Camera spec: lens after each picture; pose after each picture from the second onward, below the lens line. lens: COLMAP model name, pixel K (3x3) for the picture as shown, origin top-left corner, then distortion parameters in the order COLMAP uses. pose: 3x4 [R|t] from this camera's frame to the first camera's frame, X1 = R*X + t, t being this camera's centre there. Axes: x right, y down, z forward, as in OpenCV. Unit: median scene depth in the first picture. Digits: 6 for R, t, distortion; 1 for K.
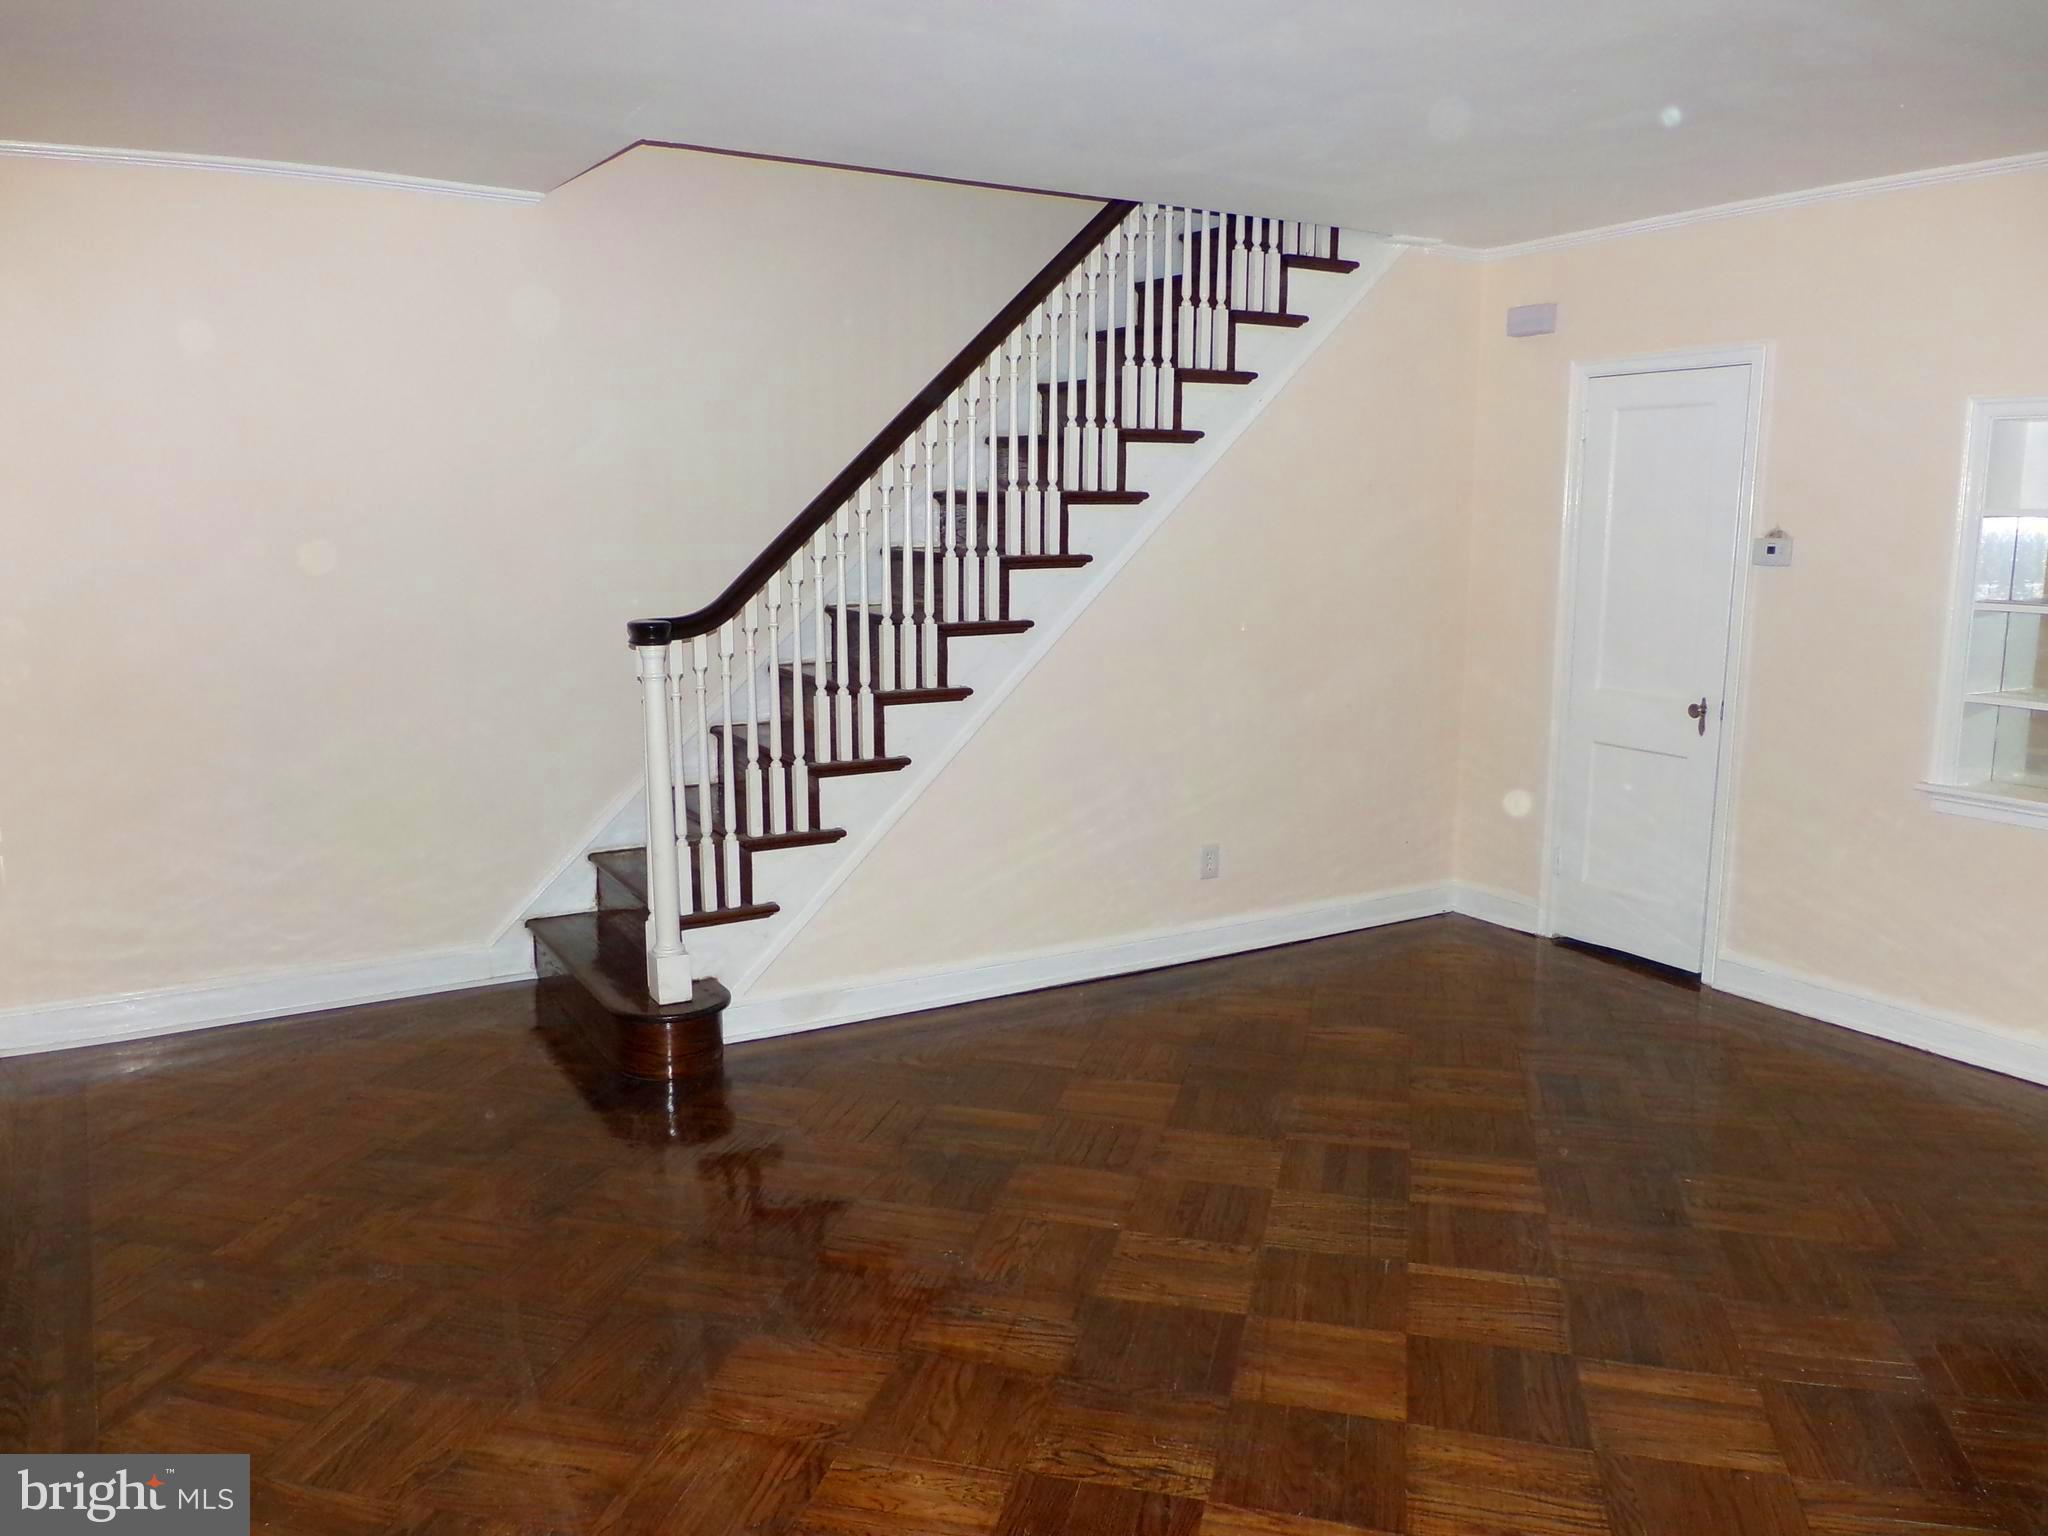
lens RADIAL K [[1569.8, 0, 1018.3], [0, 1569.8, 764.7], [0, 0, 1]] dist [-0.052294, 0.067249]
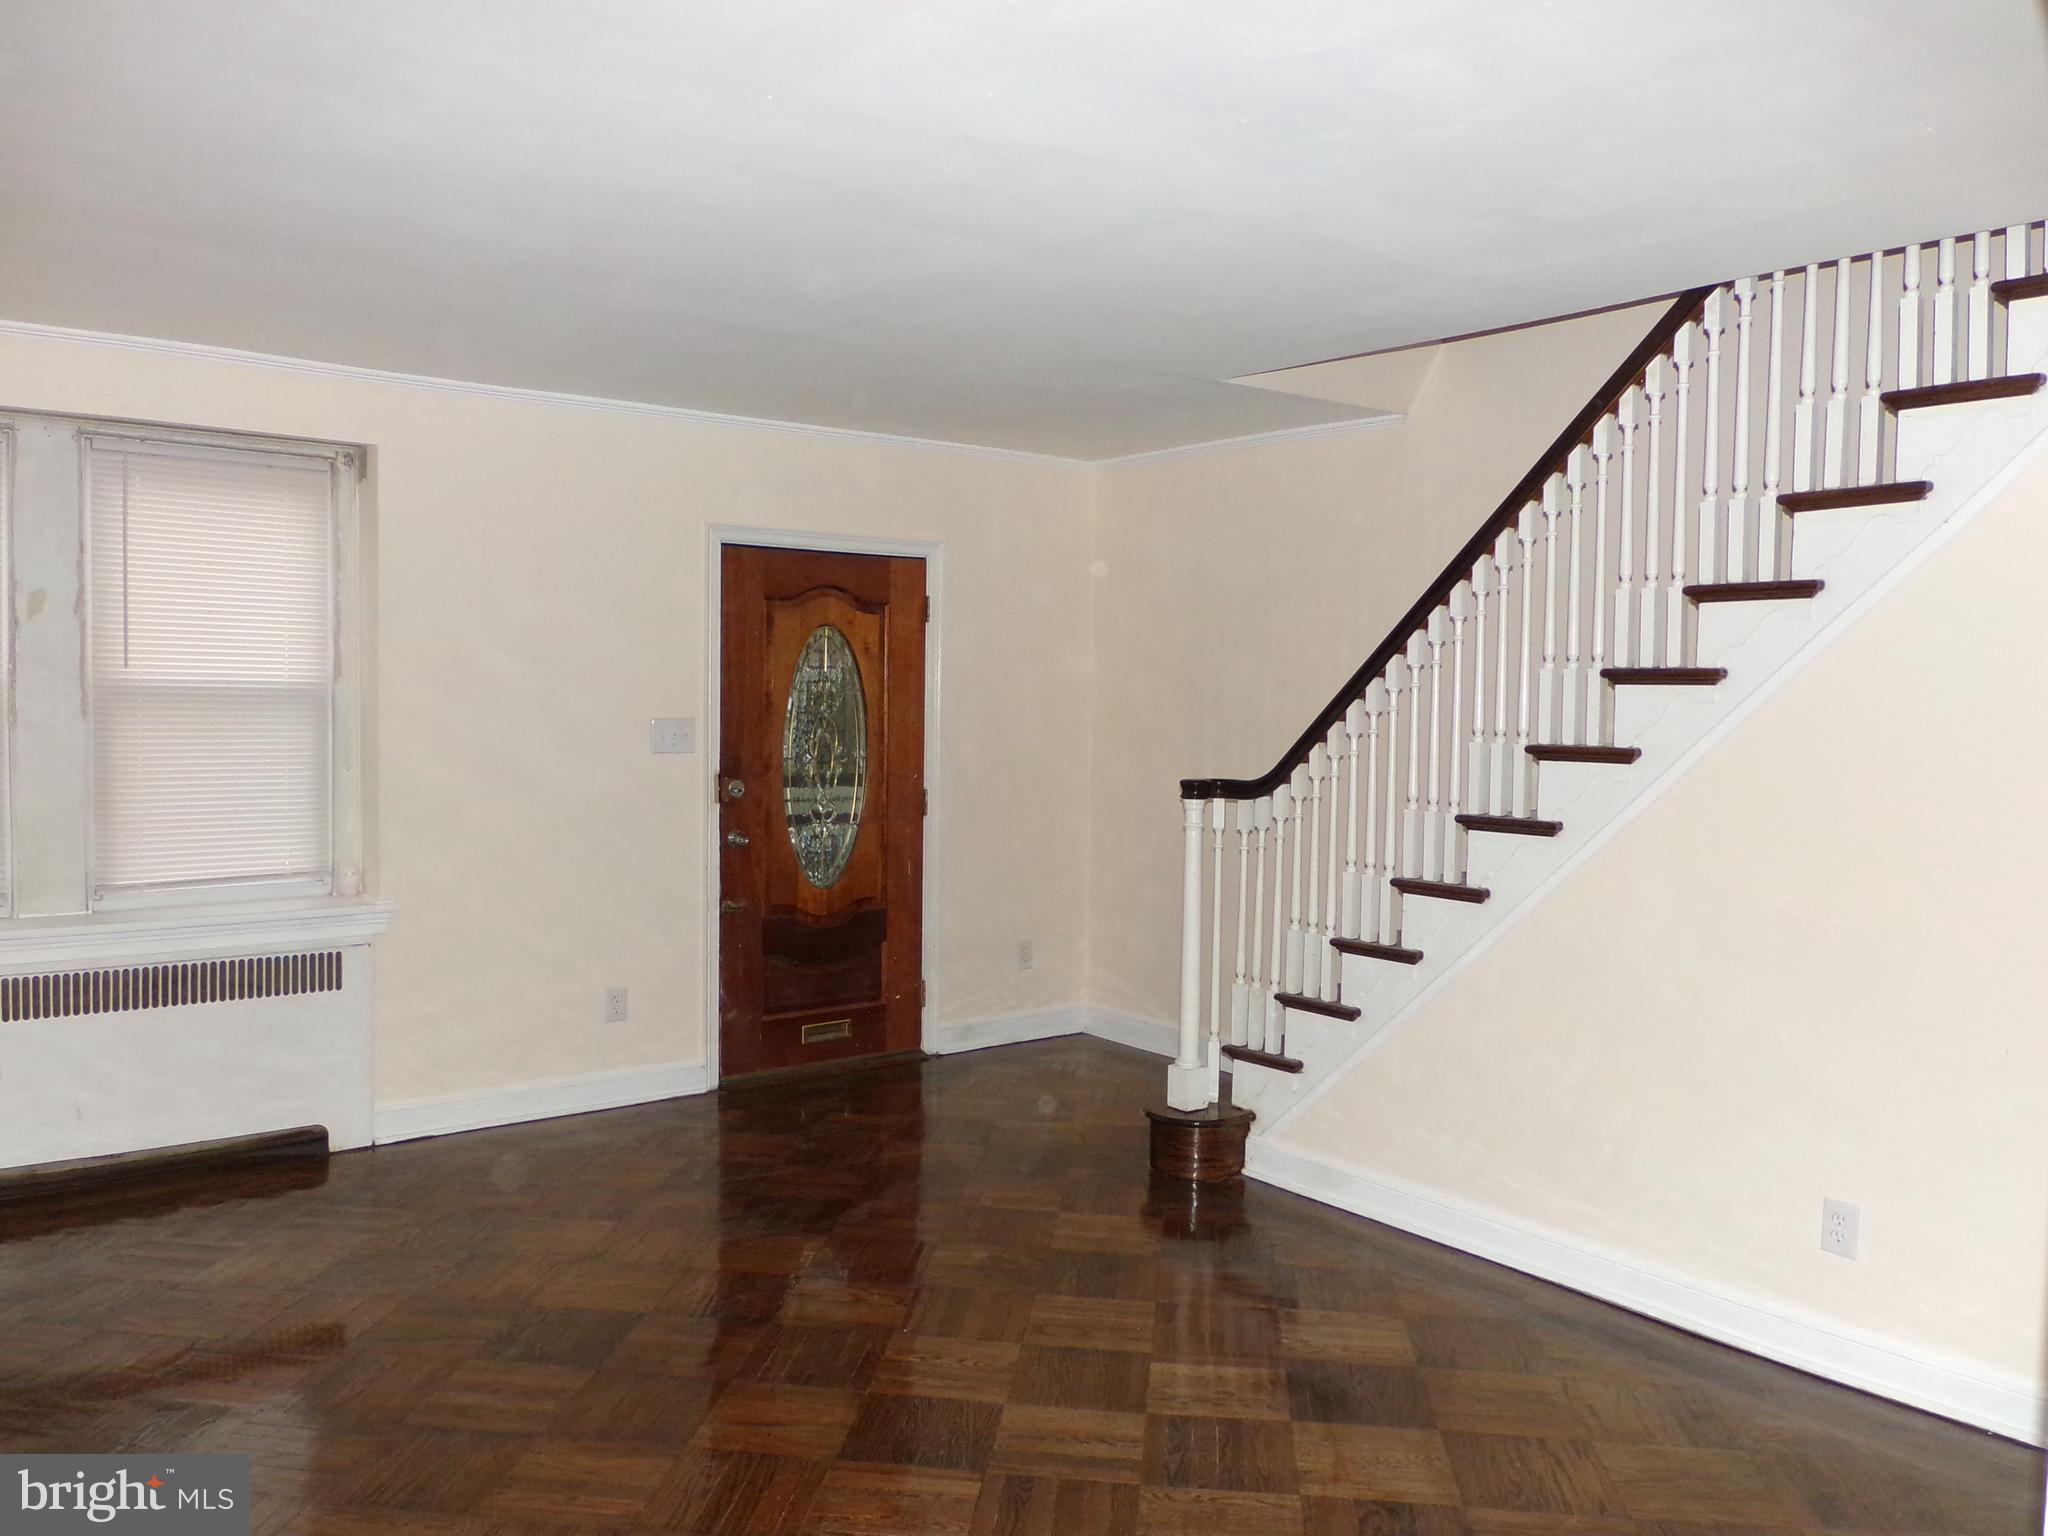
lens RADIAL K [[1569.8, 0, 1014.9], [0, 1569.8, 765.6], [0, 0, 1]] dist [-0.052294, 0.067249]
pose [[0.086909, 0.049092, -0.995006, 0.884255], [-0.170447, 0.984790, 0.033701, -0.111357], [0.981527, 0.166667, 0.093954, 0.704595]]
